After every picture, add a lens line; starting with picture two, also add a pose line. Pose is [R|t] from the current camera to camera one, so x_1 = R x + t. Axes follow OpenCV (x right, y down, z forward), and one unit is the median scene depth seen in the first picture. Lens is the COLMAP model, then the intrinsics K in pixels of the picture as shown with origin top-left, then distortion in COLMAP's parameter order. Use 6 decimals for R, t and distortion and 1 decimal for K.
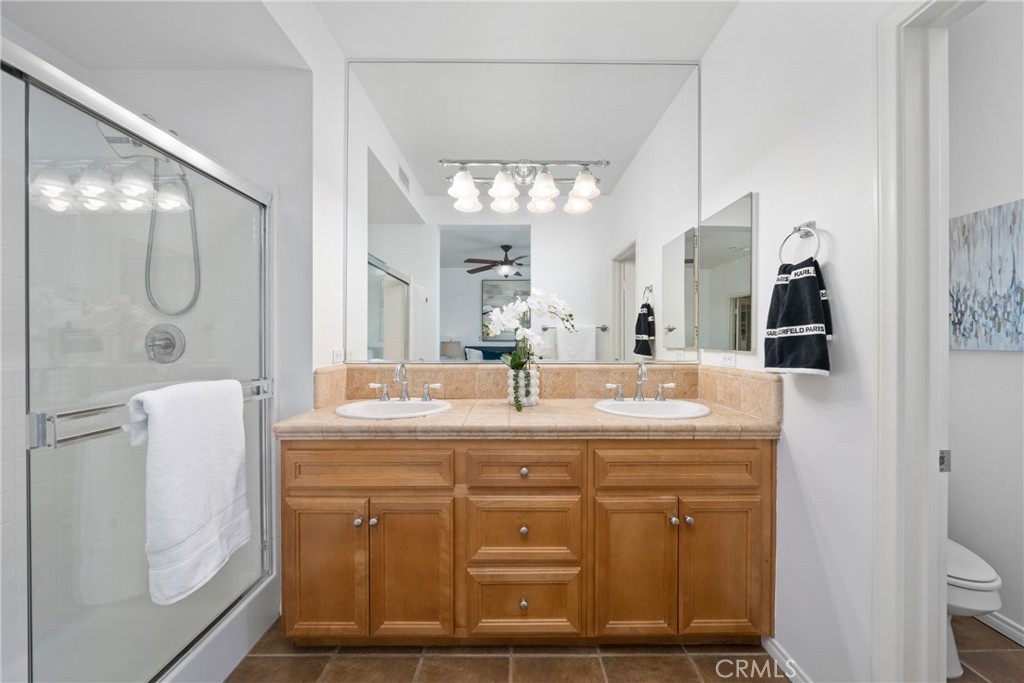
lens RADIAL K [[356.9, 0, 517.3], [0, 356.9, 340.1], [0, 0, 1]] dist [0.000336, -0.000011]
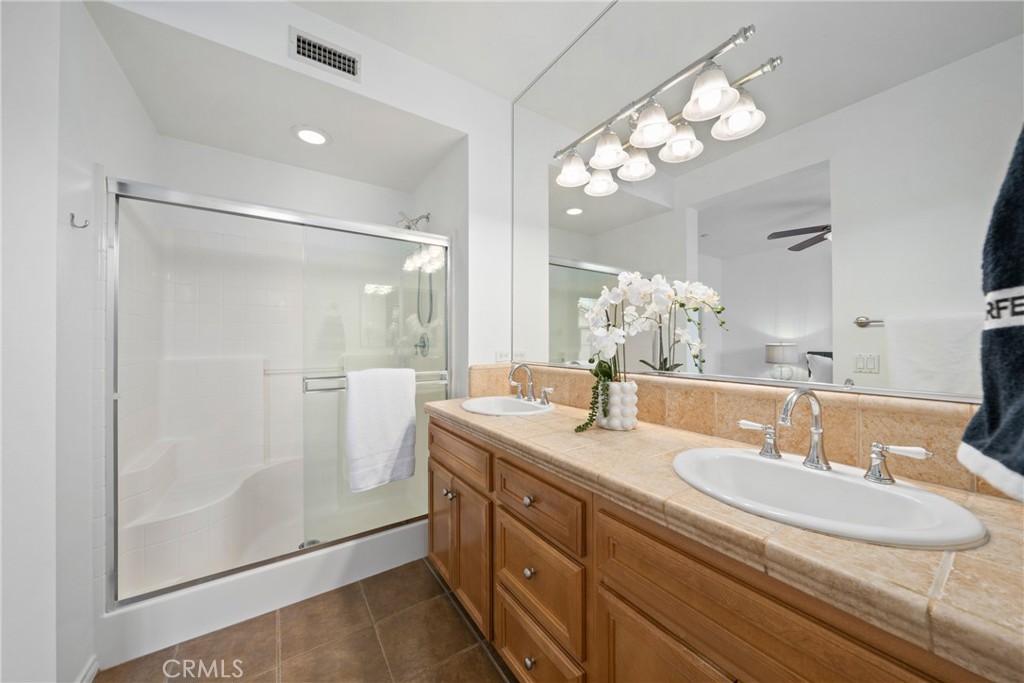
lens RADIAL K [[356.9, 0, 517.3], [0, 356.9, 340.1], [0, 0, 1]] dist [0.000336, -0.000011]
pose [[0.549726, -0.006742, -0.835318, 0.574484], [0.000829, 0.999971, -0.007526, 0.000403], [0.835345, 0.003445, 0.549716, 0.429844]]
